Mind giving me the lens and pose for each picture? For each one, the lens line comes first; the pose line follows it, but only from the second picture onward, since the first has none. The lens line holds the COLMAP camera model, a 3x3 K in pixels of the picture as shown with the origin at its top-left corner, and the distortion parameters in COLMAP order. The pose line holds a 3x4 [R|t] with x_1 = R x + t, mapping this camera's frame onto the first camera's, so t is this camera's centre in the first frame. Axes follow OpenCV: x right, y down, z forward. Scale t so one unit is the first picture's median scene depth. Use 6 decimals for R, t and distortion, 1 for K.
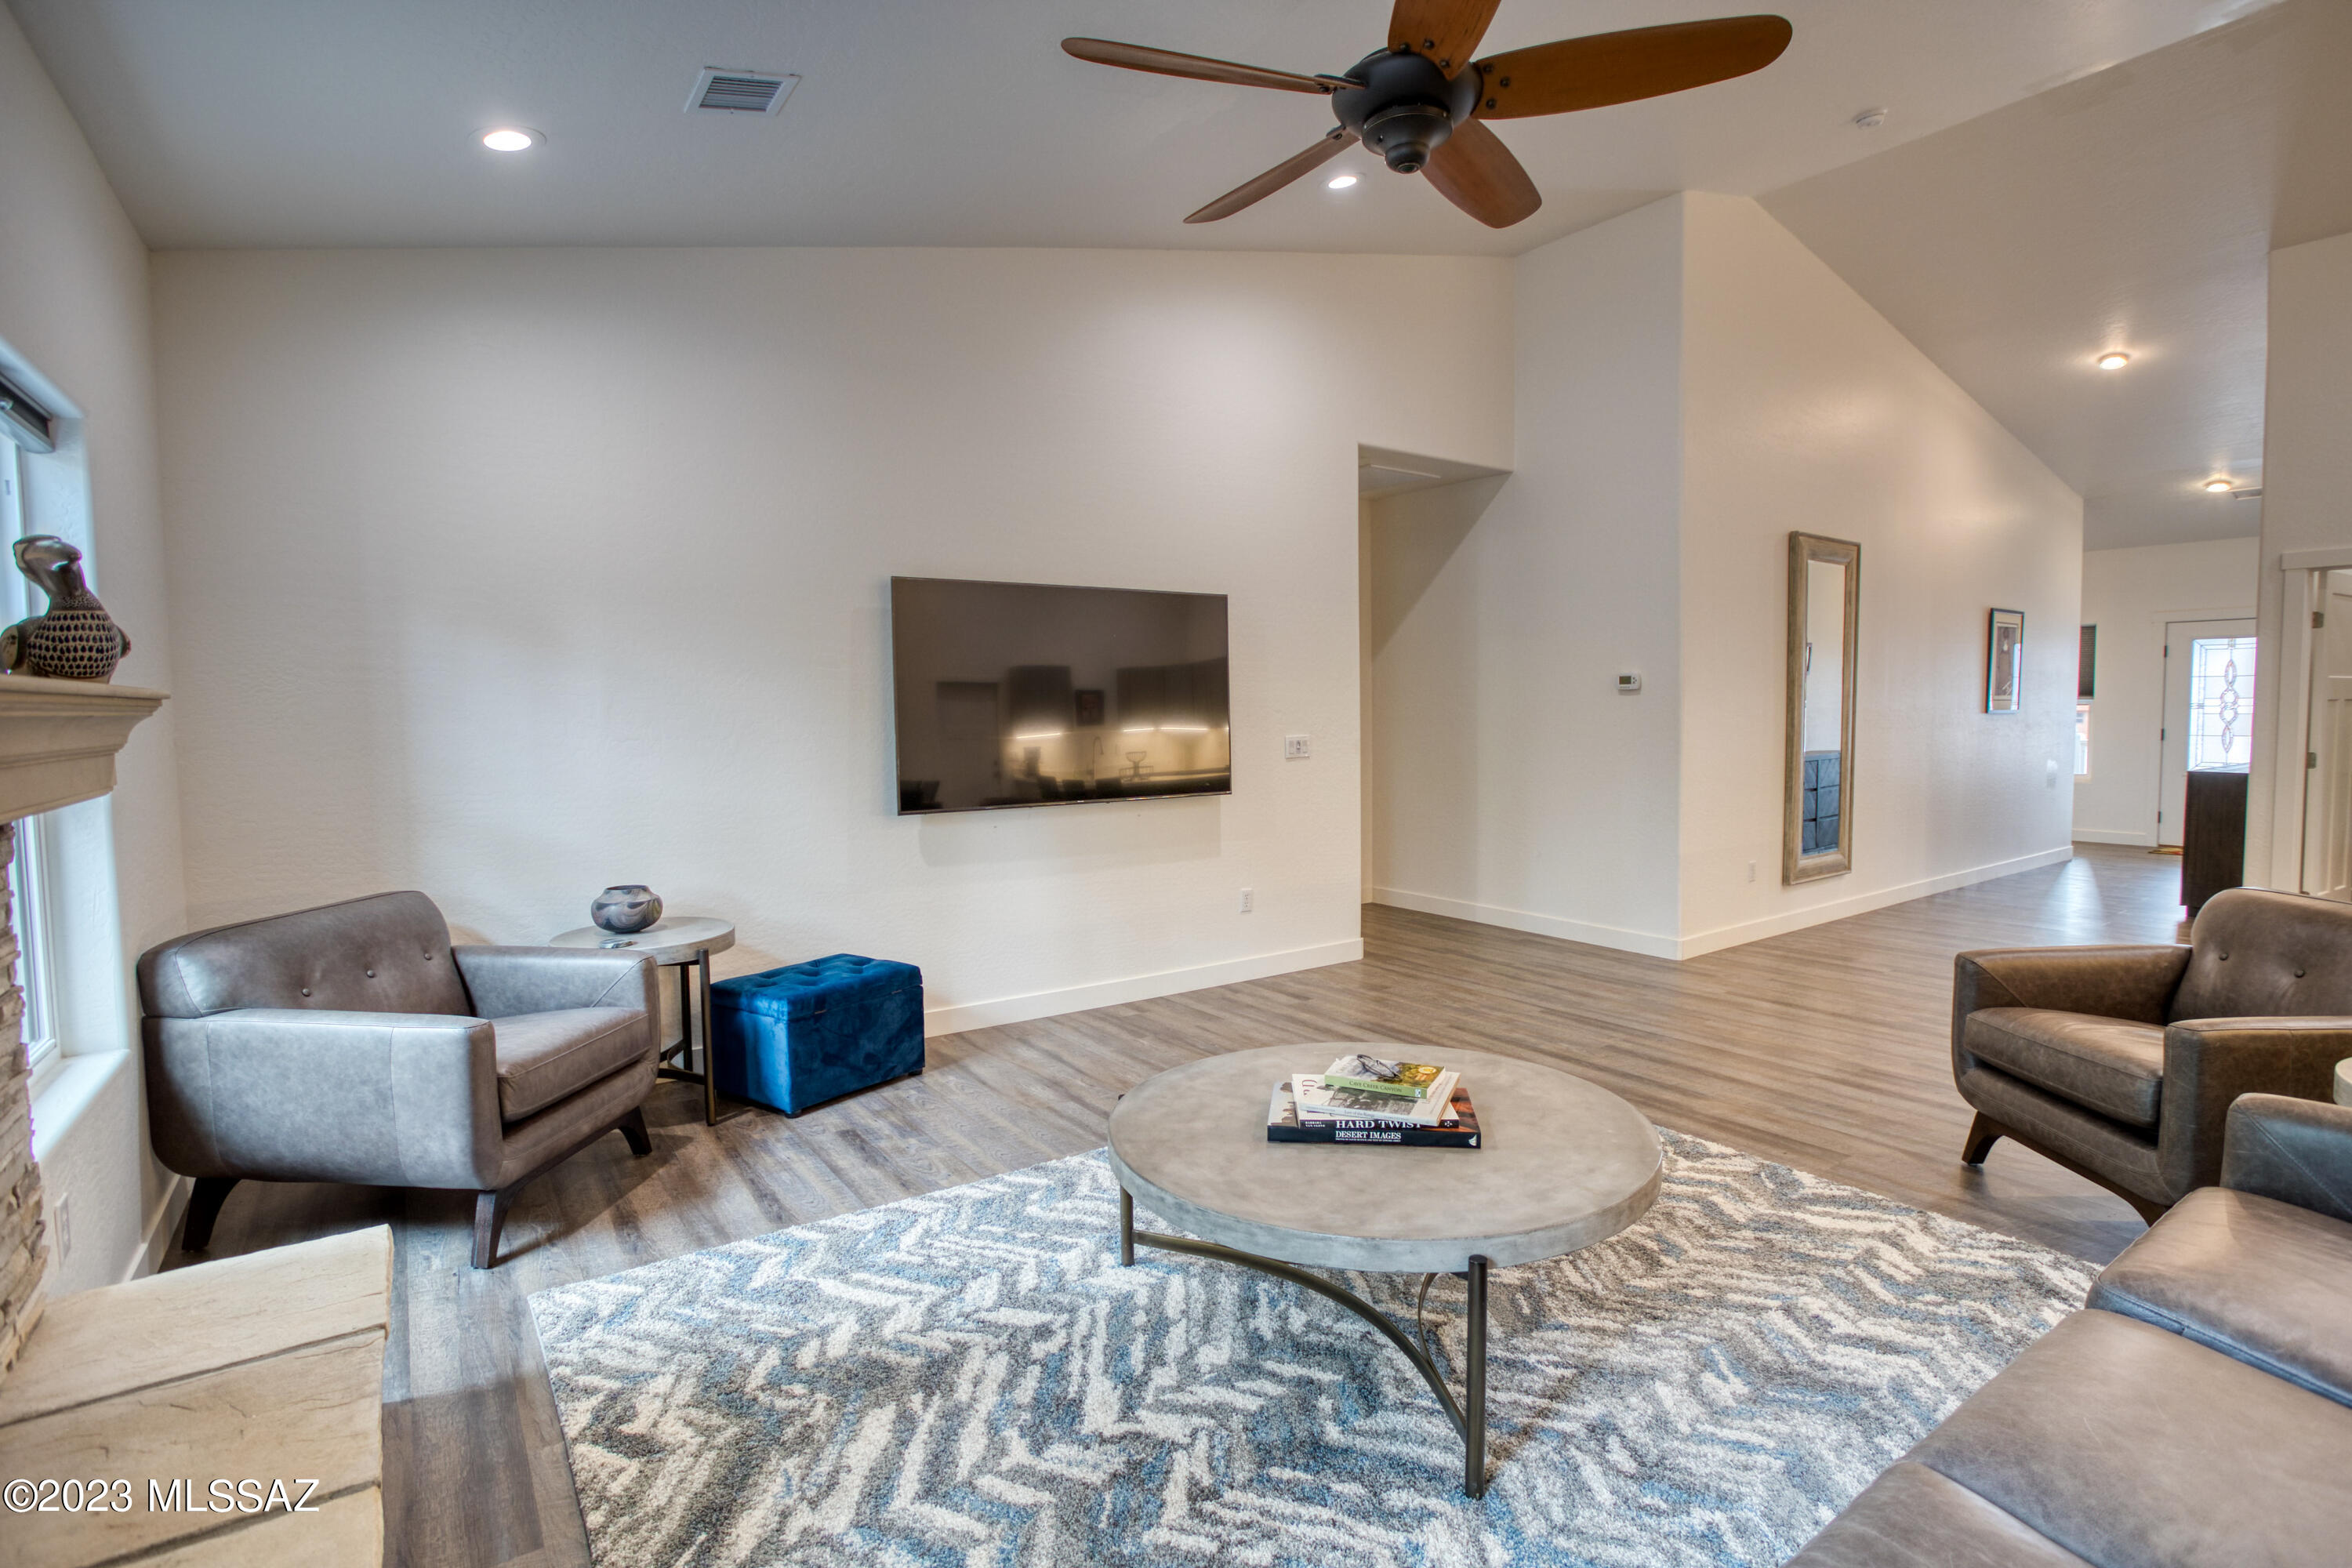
lens RADIAL K [[1148.3, 0, 1177.4], [0, 1148.3, 795.8], [0, 0, 1]] dist [-0.048556, 0.005143]
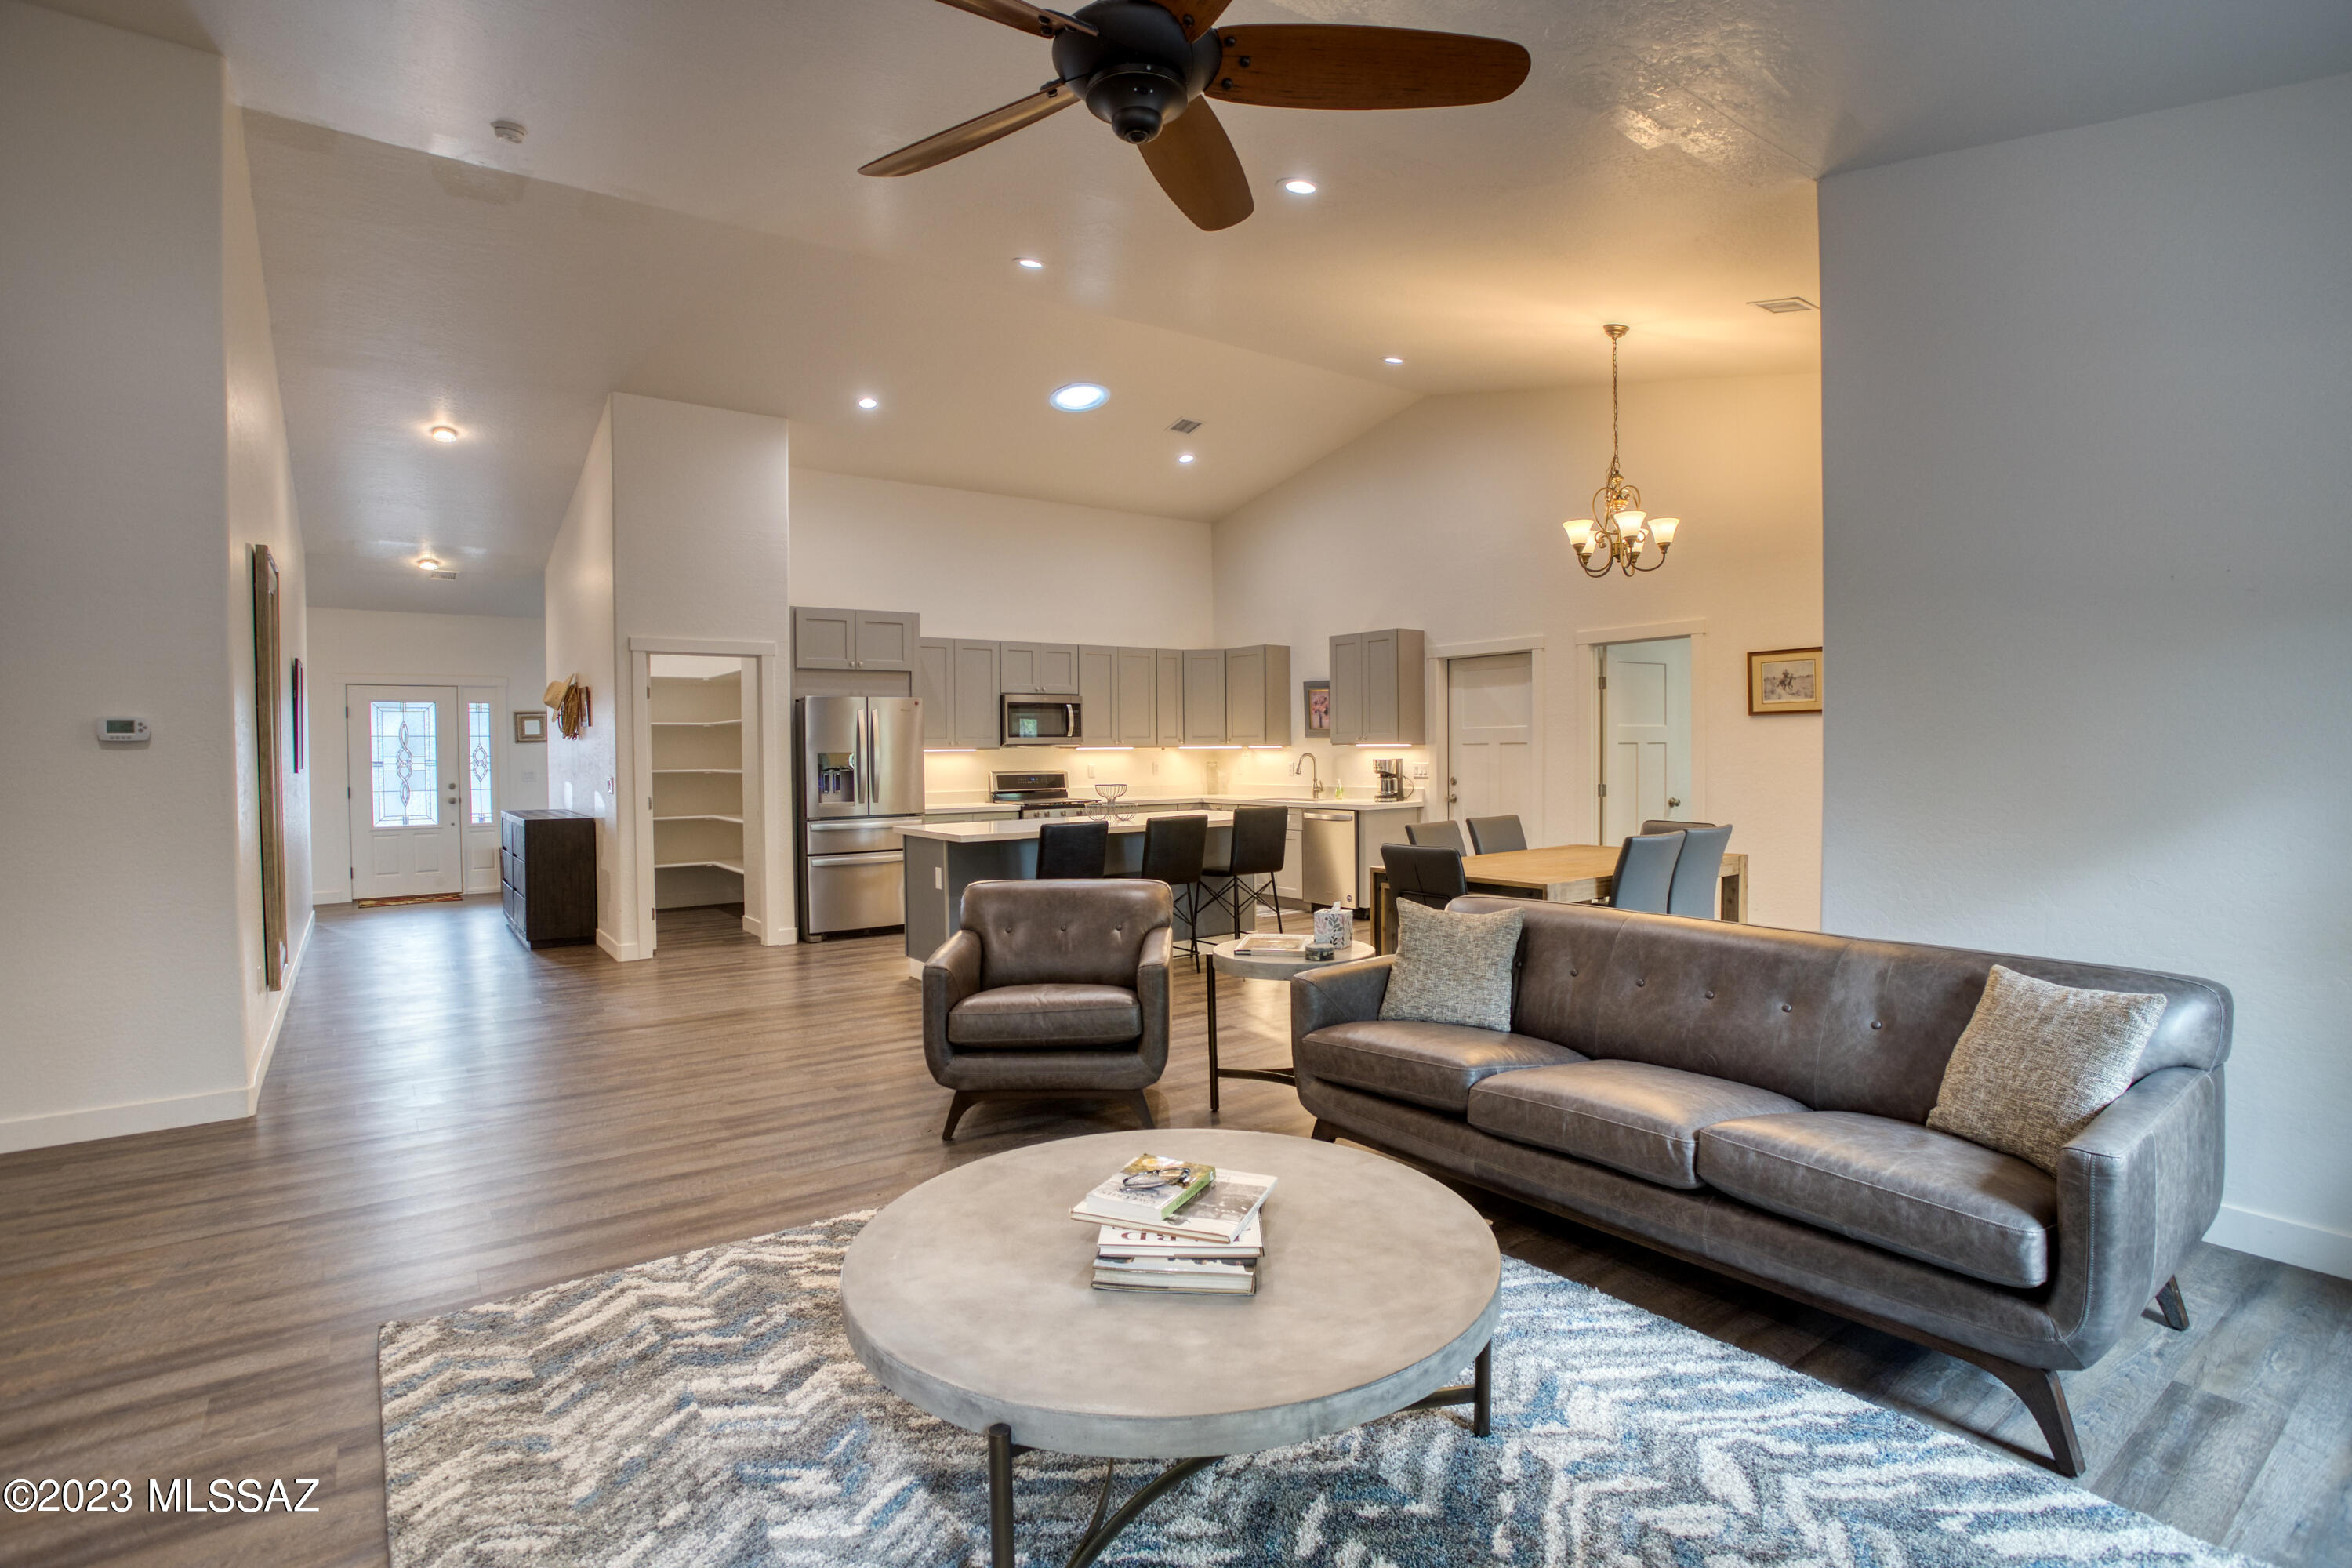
lens RADIAL K [[1148.3, 0, 1186.3], [0, 1148.3, 759.4], [0, 0, 1]] dist [-0.048556, 0.005143]
pose [[-0.030327, 0.000969, 0.999540, -0.467464], [0.091062, 0.995844, 0.001797, -0.046234], [-0.995383, 0.091075, -0.030289, 0.687007]]
